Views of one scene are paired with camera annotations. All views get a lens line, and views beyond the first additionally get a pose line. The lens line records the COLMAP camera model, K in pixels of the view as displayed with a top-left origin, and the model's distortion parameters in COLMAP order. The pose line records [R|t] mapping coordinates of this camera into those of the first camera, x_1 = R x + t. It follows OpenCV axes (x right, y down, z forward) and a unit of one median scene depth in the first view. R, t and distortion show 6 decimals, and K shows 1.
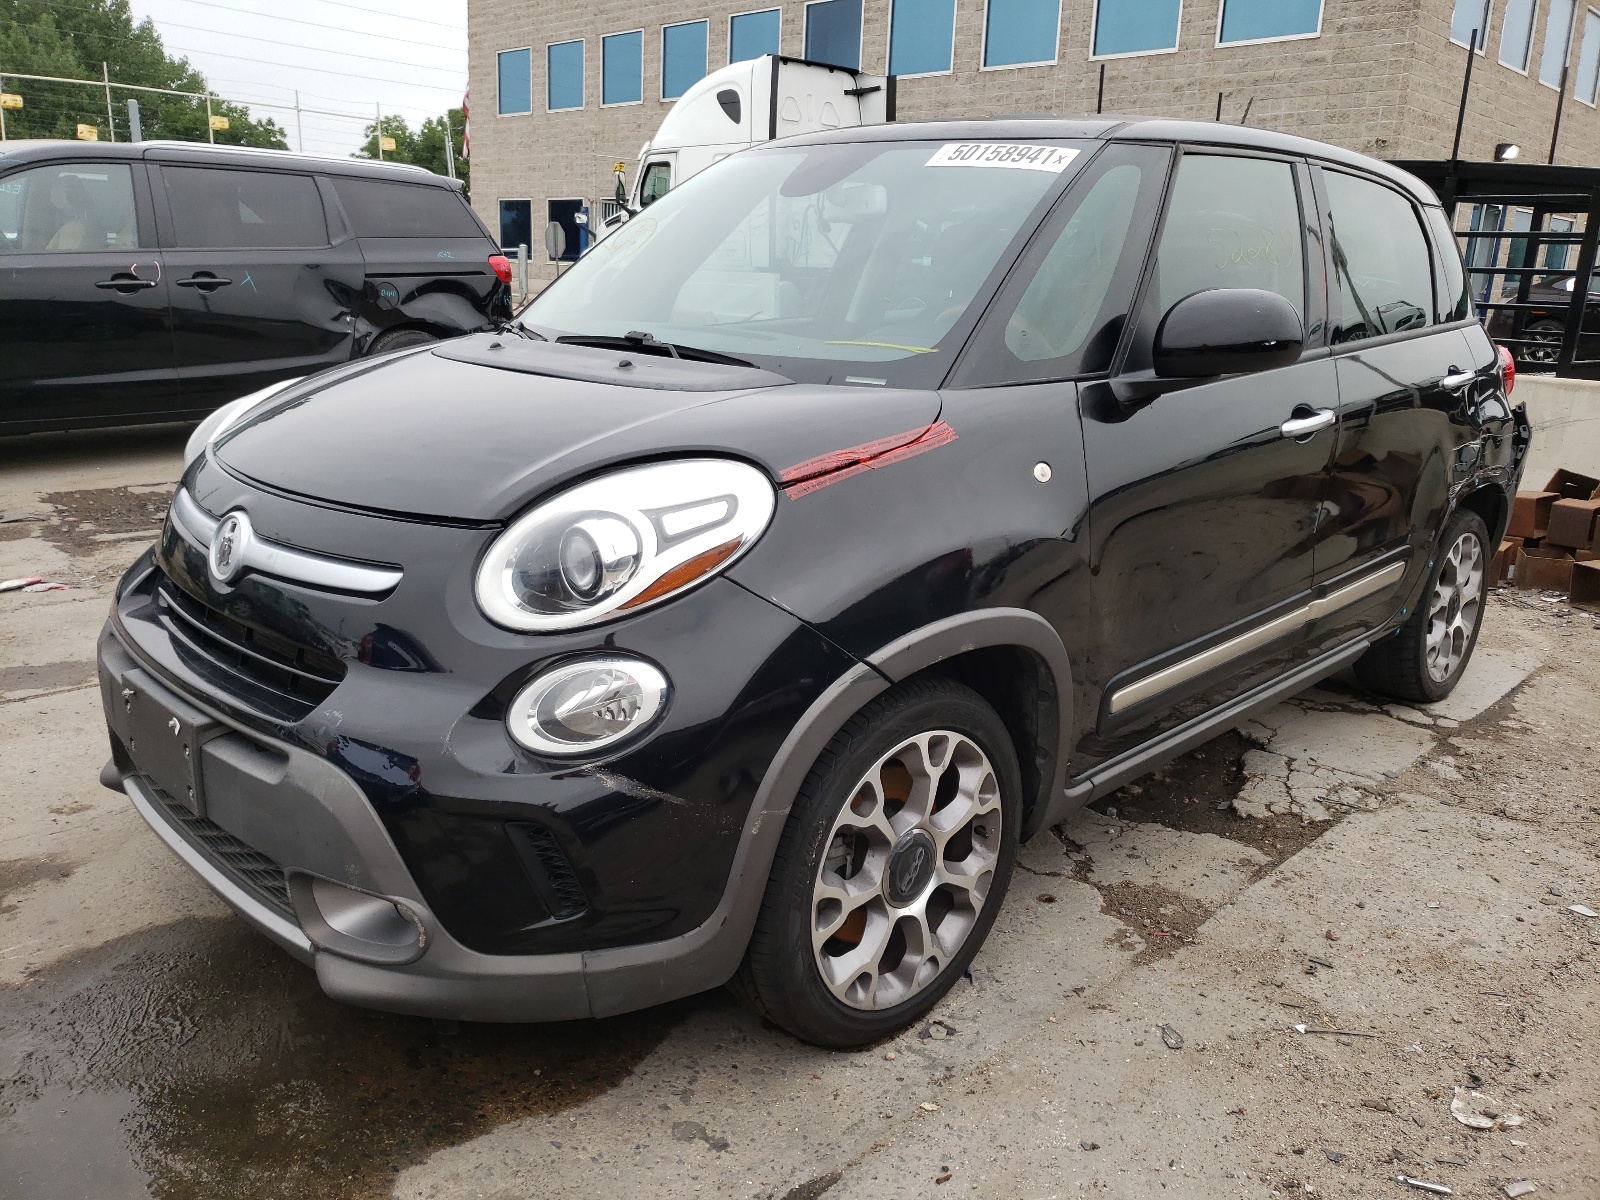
lens RADIAL K [[1302.7, 0, 795.4], [0, 1302.7, 594.8], [0, 0, 1]] dist [0.032984, 0.001471]
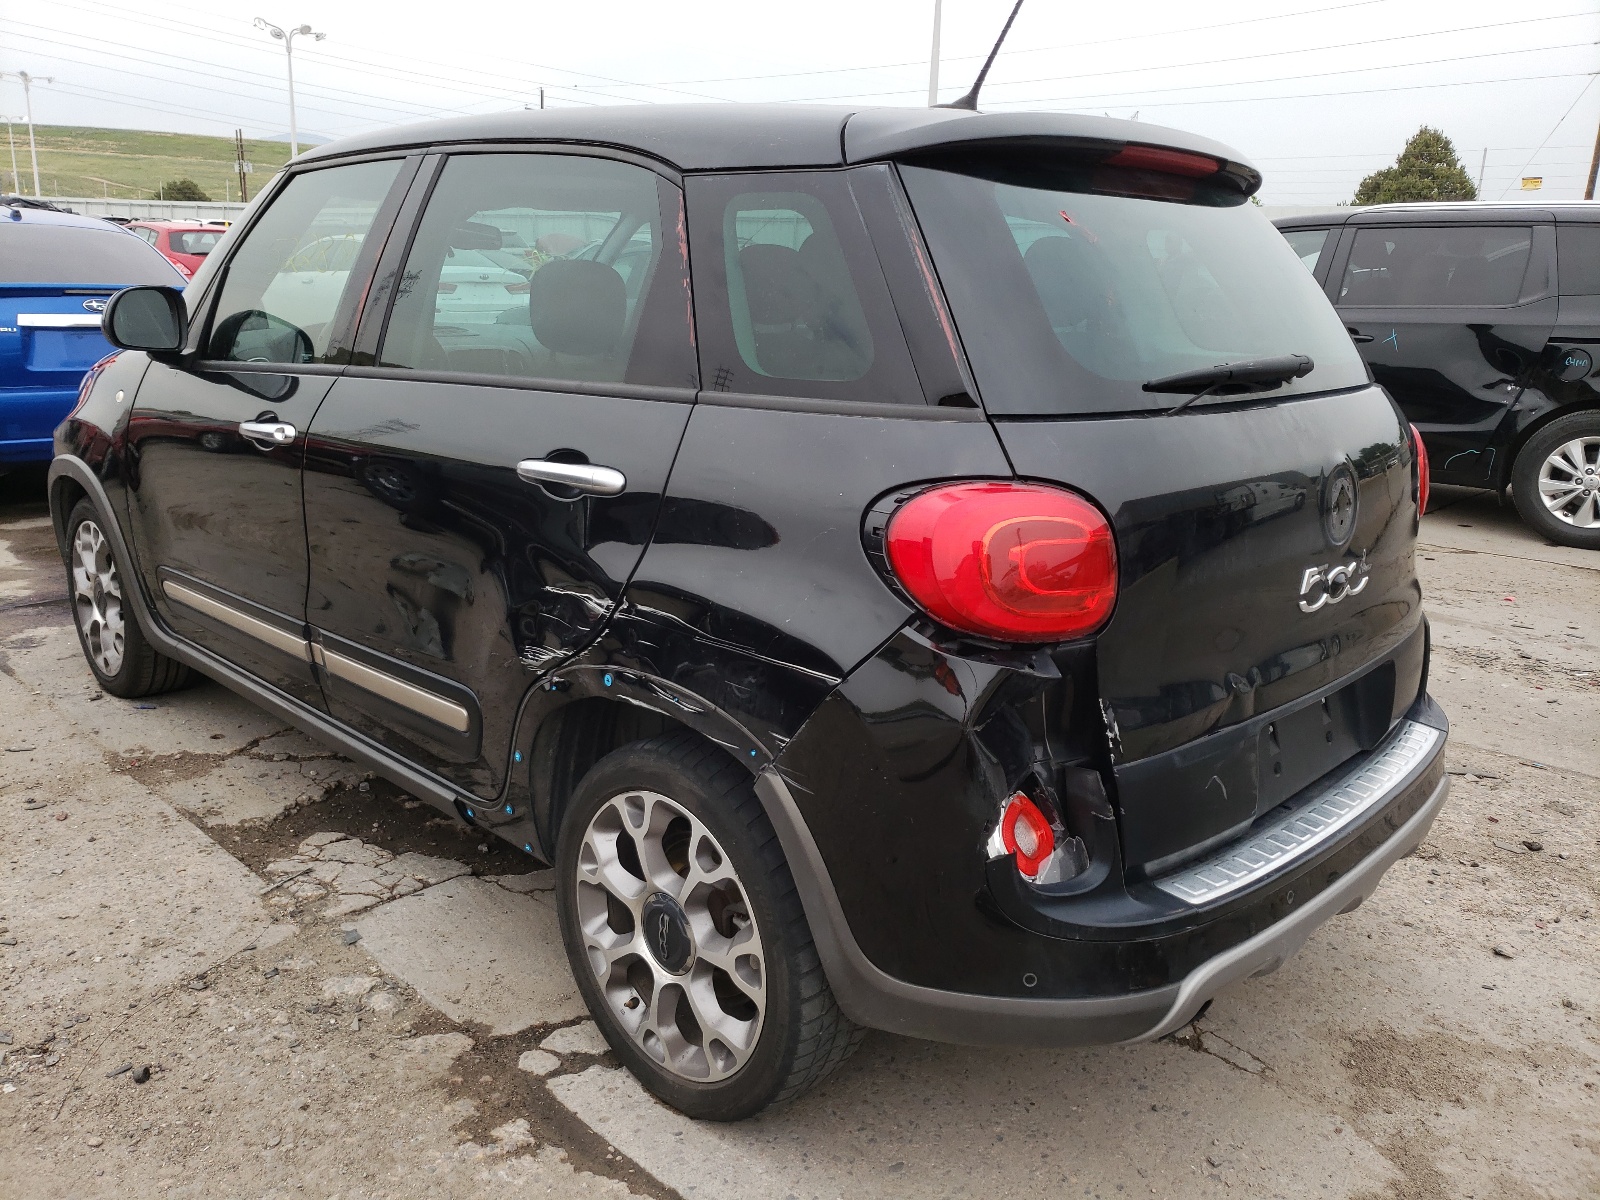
lens RADIAL K [[1350.9, 0, 797.1], [0, 1350.9, 602.8], [0, 0, 1]] dist [-0.004433, 0.002536]
pose [[-0.046185, 0.206388, -0.977380, 1.167934], [-0.286429, 0.934603, 0.210890, -0.273248], [0.956988, 0.289690, 0.015951, 1.202206]]
